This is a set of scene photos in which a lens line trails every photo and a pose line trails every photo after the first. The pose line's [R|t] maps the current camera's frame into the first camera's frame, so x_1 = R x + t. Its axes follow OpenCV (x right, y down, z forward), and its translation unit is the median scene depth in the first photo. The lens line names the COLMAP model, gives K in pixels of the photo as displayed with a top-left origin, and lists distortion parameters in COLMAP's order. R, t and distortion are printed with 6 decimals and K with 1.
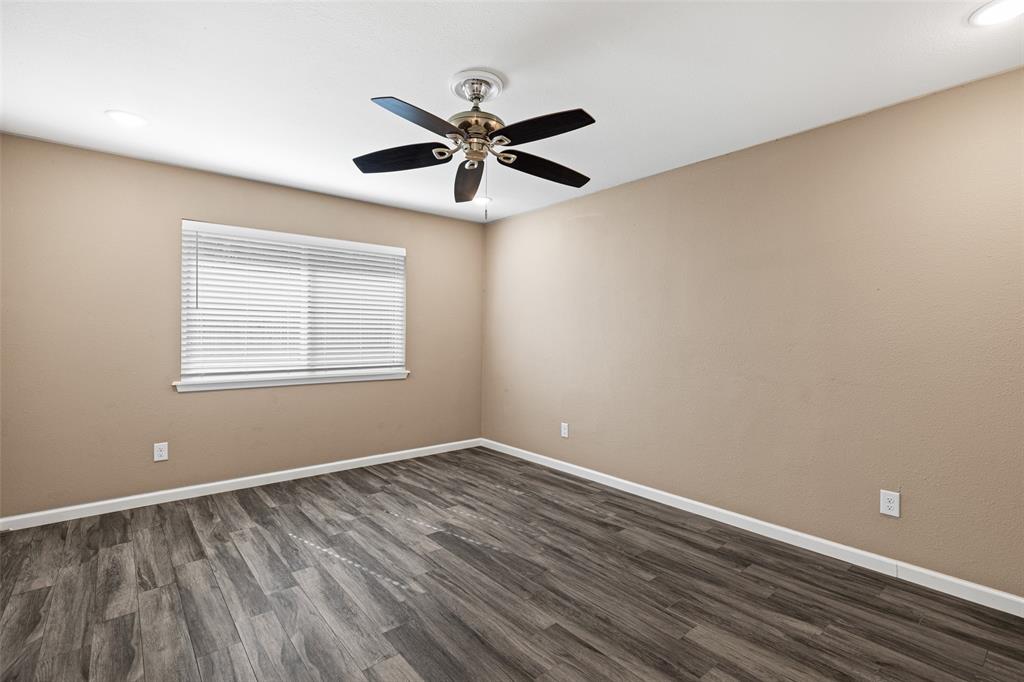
lens RADIAL K [[489.6, 0, 512.0], [0, 489.6, 334.5], [0, 0, 1]] dist [0.000948, -0.000147]
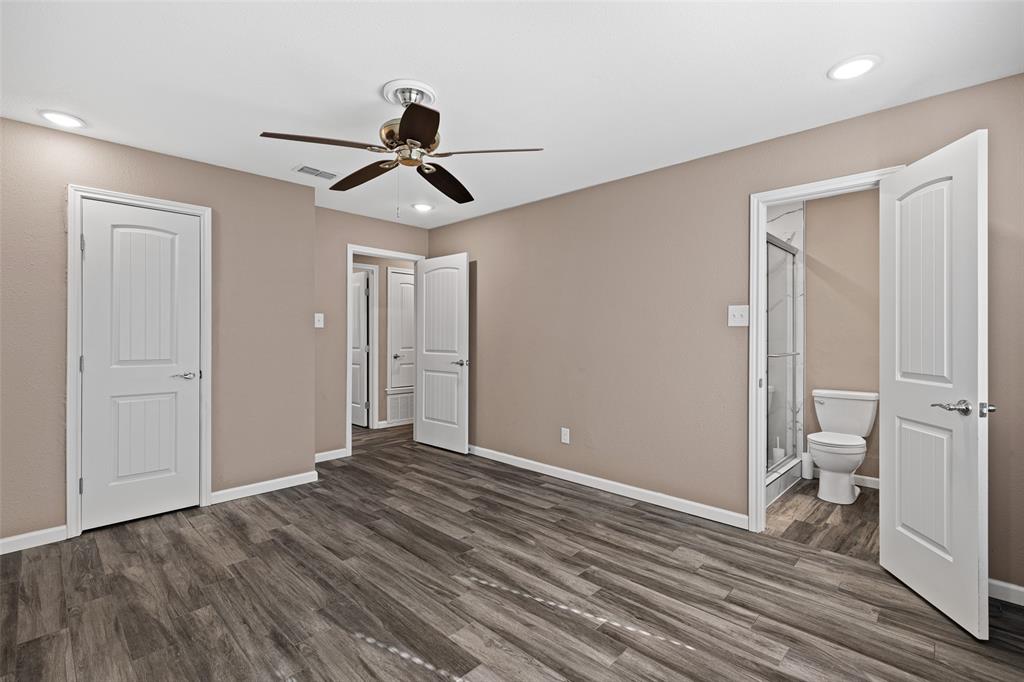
lens RADIAL K [[457.1, 0, 514.0], [0, 457.1, 337.4], [0, 0, 1]] dist [0.002319, 0.000691]
pose [[-0.992513, -0.009573, -0.121764, -0.172782], [-0.010231, 0.999936, 0.004777, -0.004349], [0.121710, 0.005987, -0.992548, 1.909482]]
